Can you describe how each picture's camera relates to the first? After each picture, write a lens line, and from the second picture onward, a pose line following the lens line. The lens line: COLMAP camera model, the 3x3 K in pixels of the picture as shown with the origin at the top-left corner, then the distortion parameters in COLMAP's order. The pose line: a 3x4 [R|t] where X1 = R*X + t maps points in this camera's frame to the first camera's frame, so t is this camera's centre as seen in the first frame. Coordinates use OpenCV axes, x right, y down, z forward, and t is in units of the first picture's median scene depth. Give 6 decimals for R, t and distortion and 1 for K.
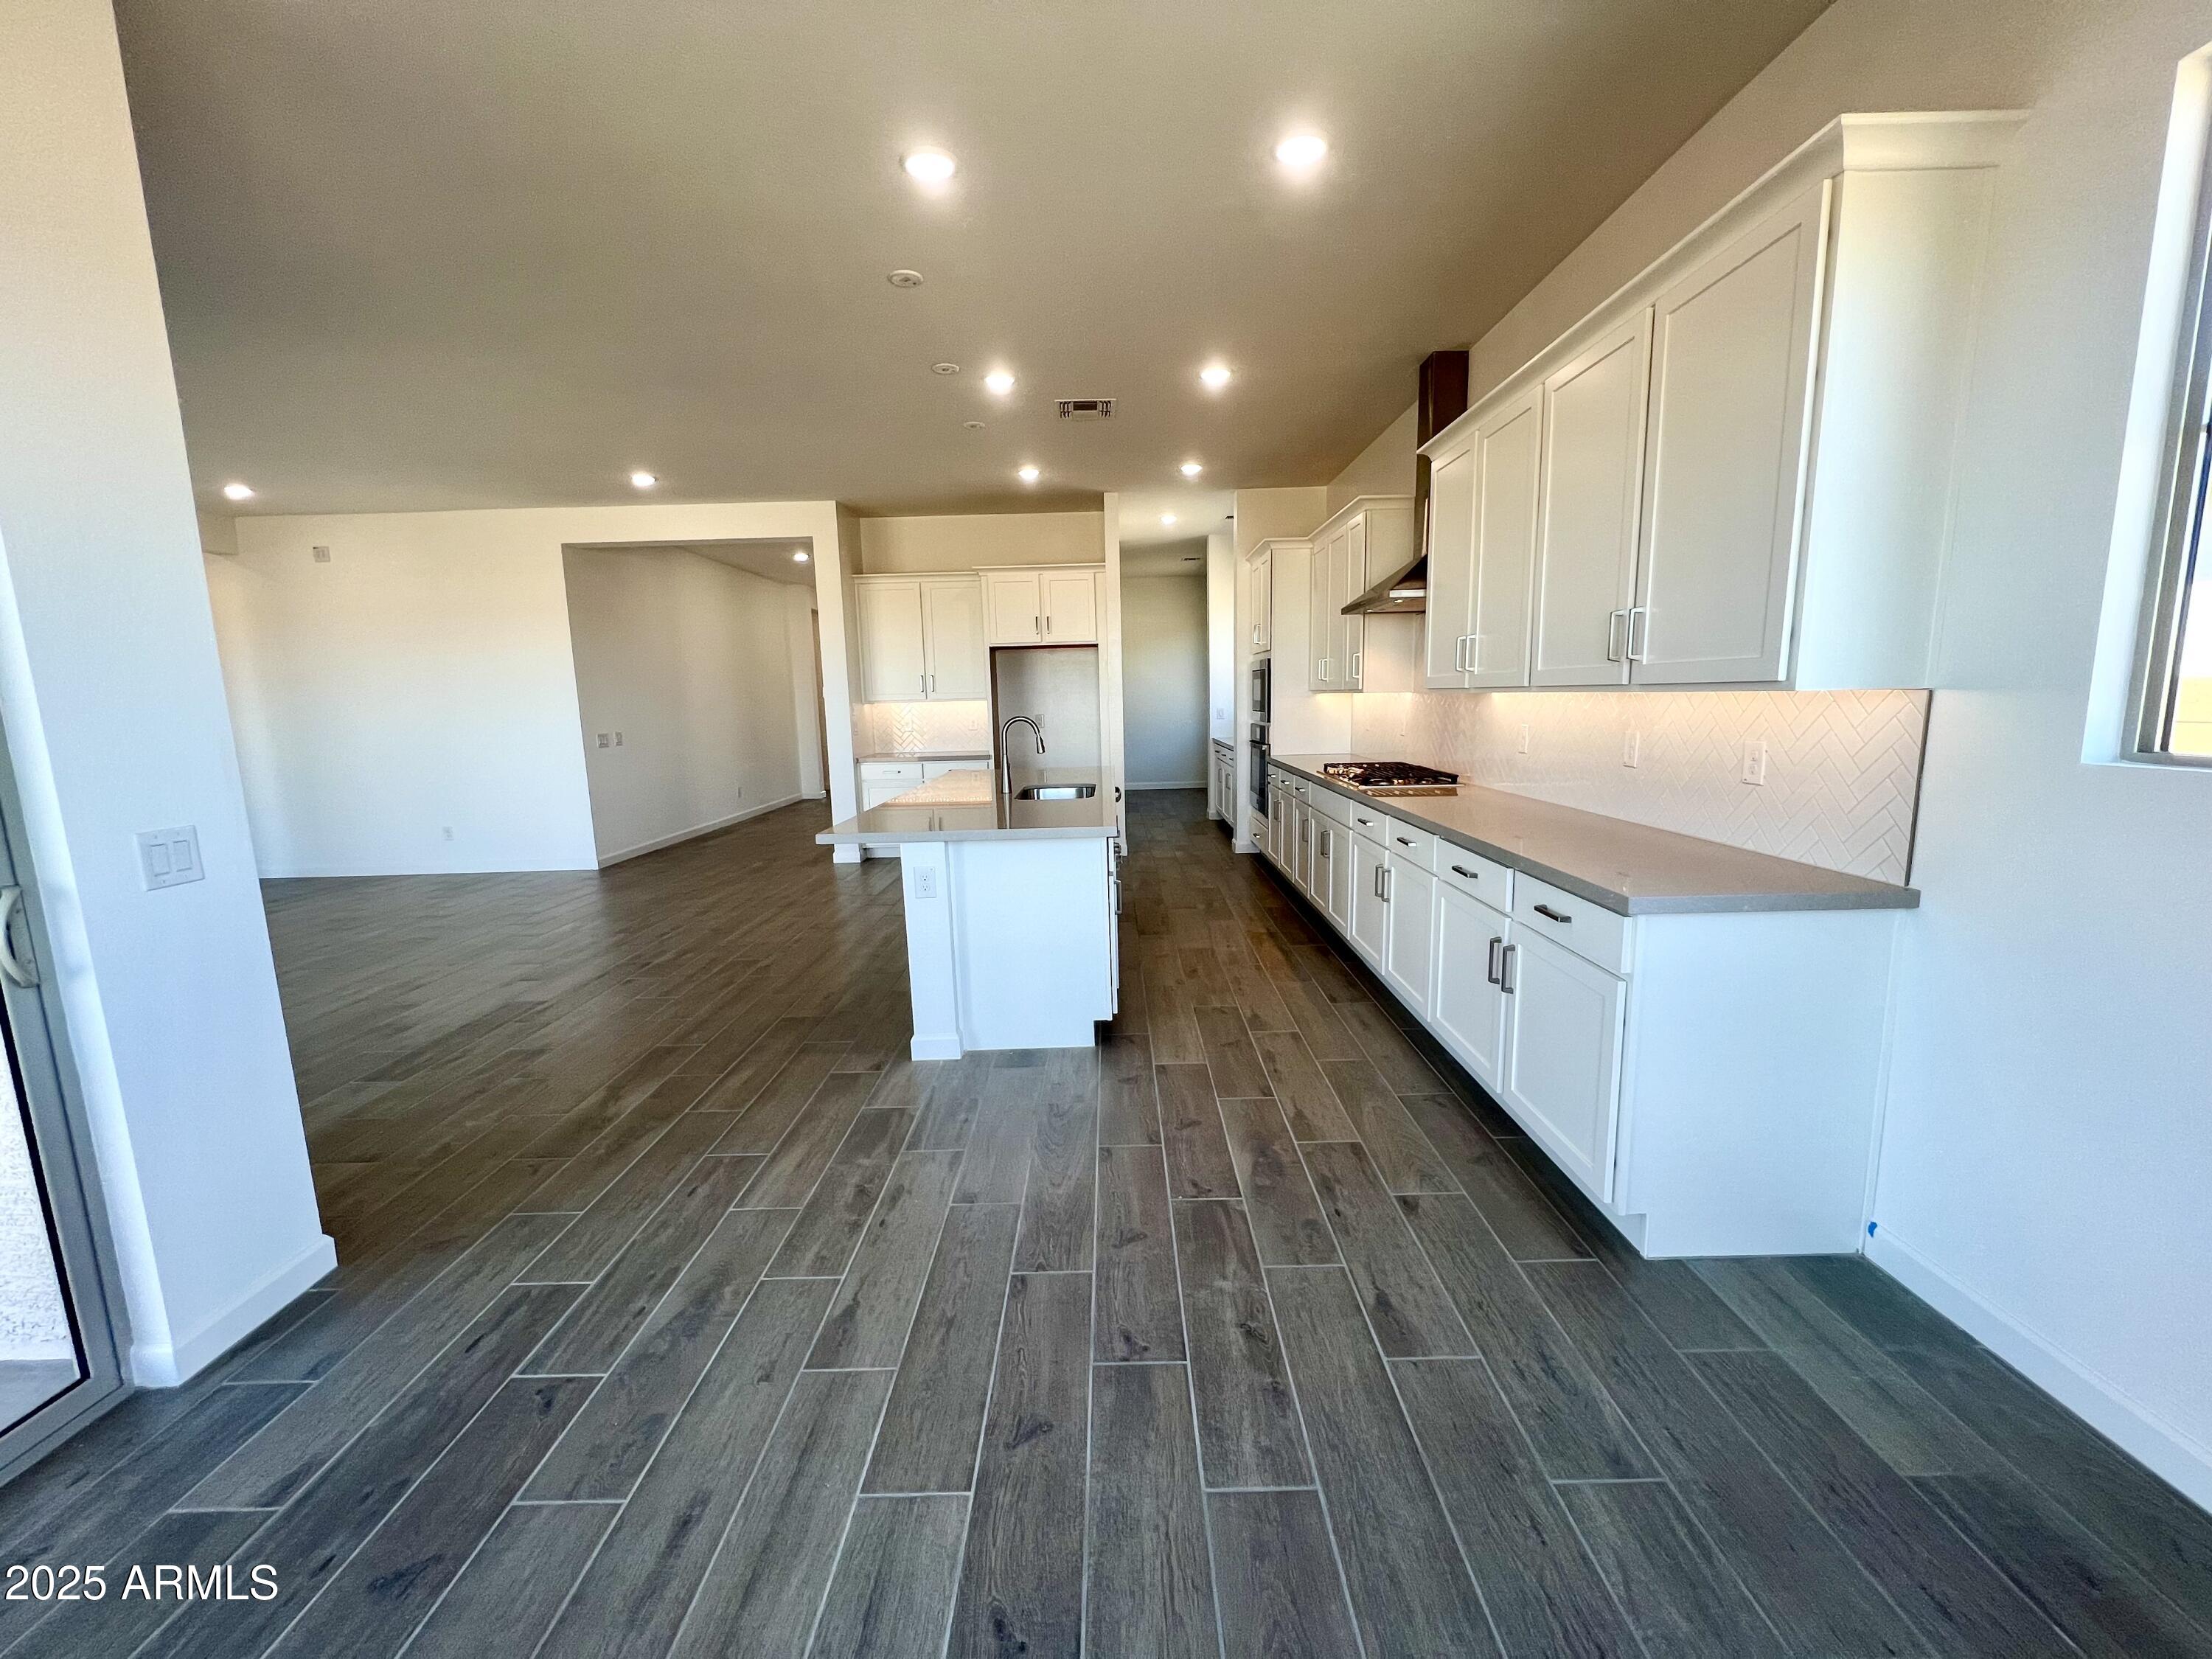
lens RADIAL K [[888.3, 0, 1106.0], [0, 888.3, 829.5], [0, 0, 1]] dist [-0.000089, 0.000564]
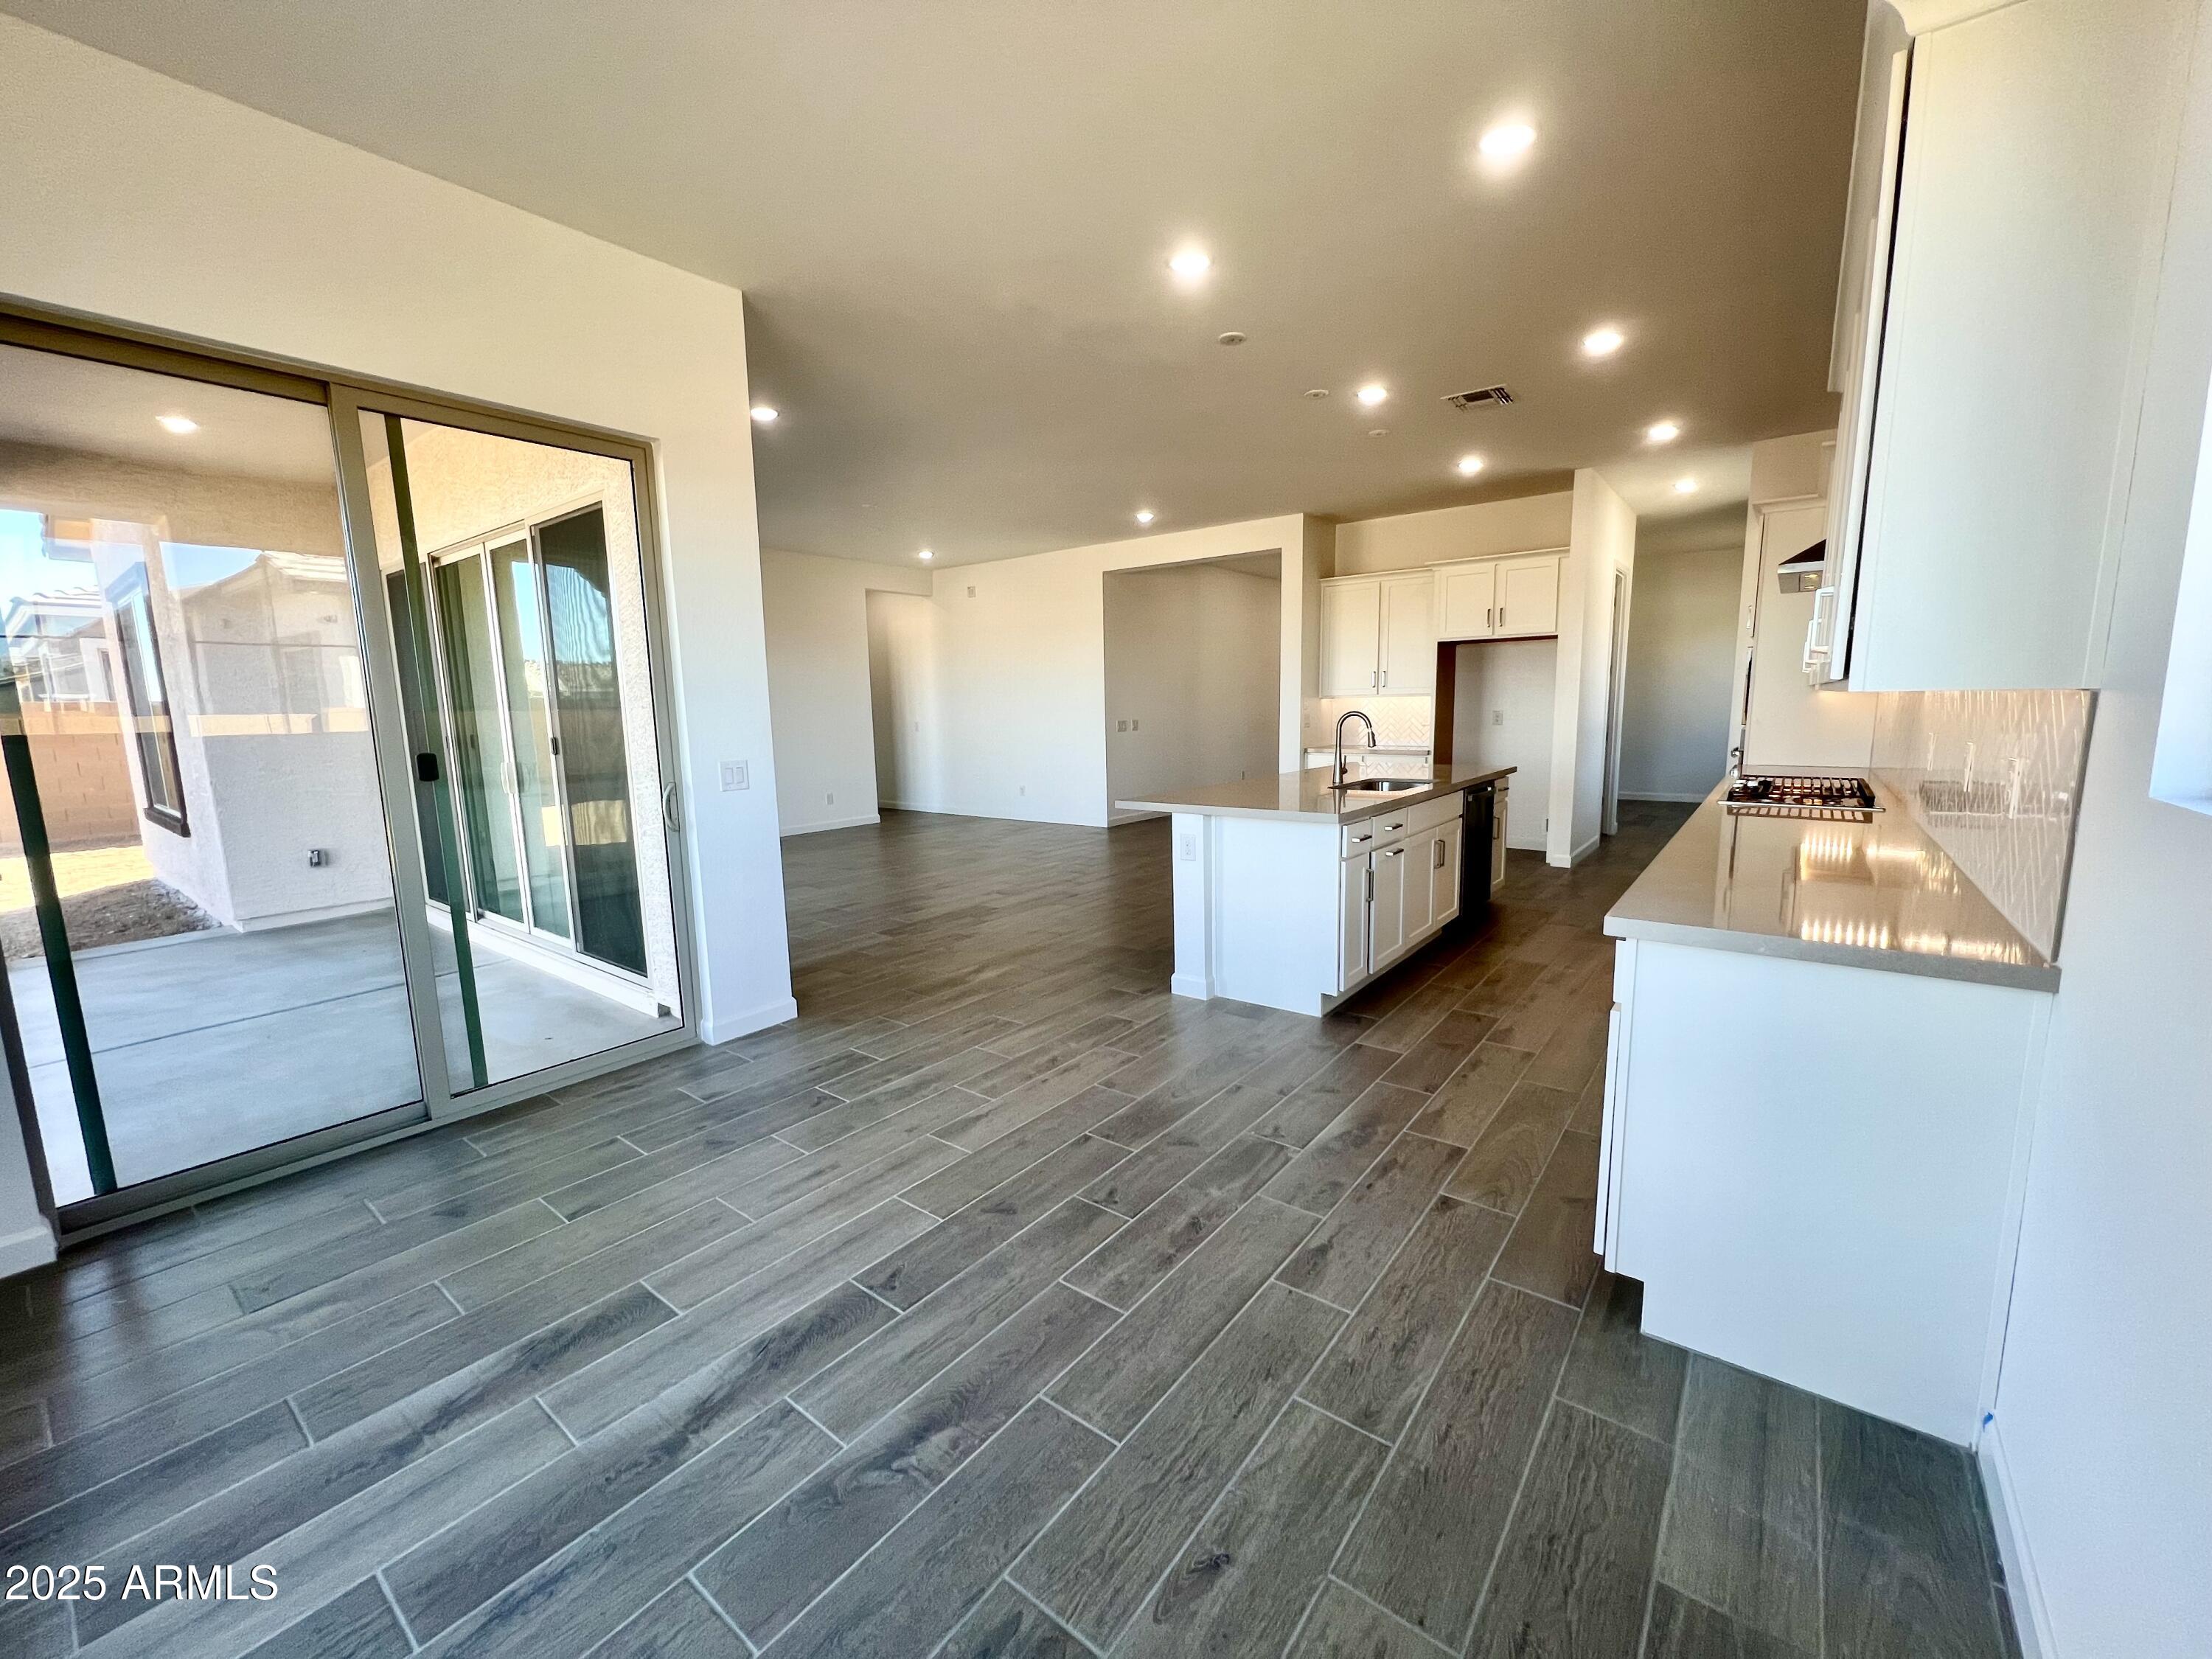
lens RADIAL K [[888.3, 0, 1106.0], [0, 888.3, 829.5], [0, 0, 1]] dist [-0.000089, 0.000564]
pose [[0.792905, 0.097205, -0.601542, 0.546944], [-0.093204, 0.994925, 0.037919, 0.000394], [0.602175, 0.026000, 0.797941, -0.034299]]
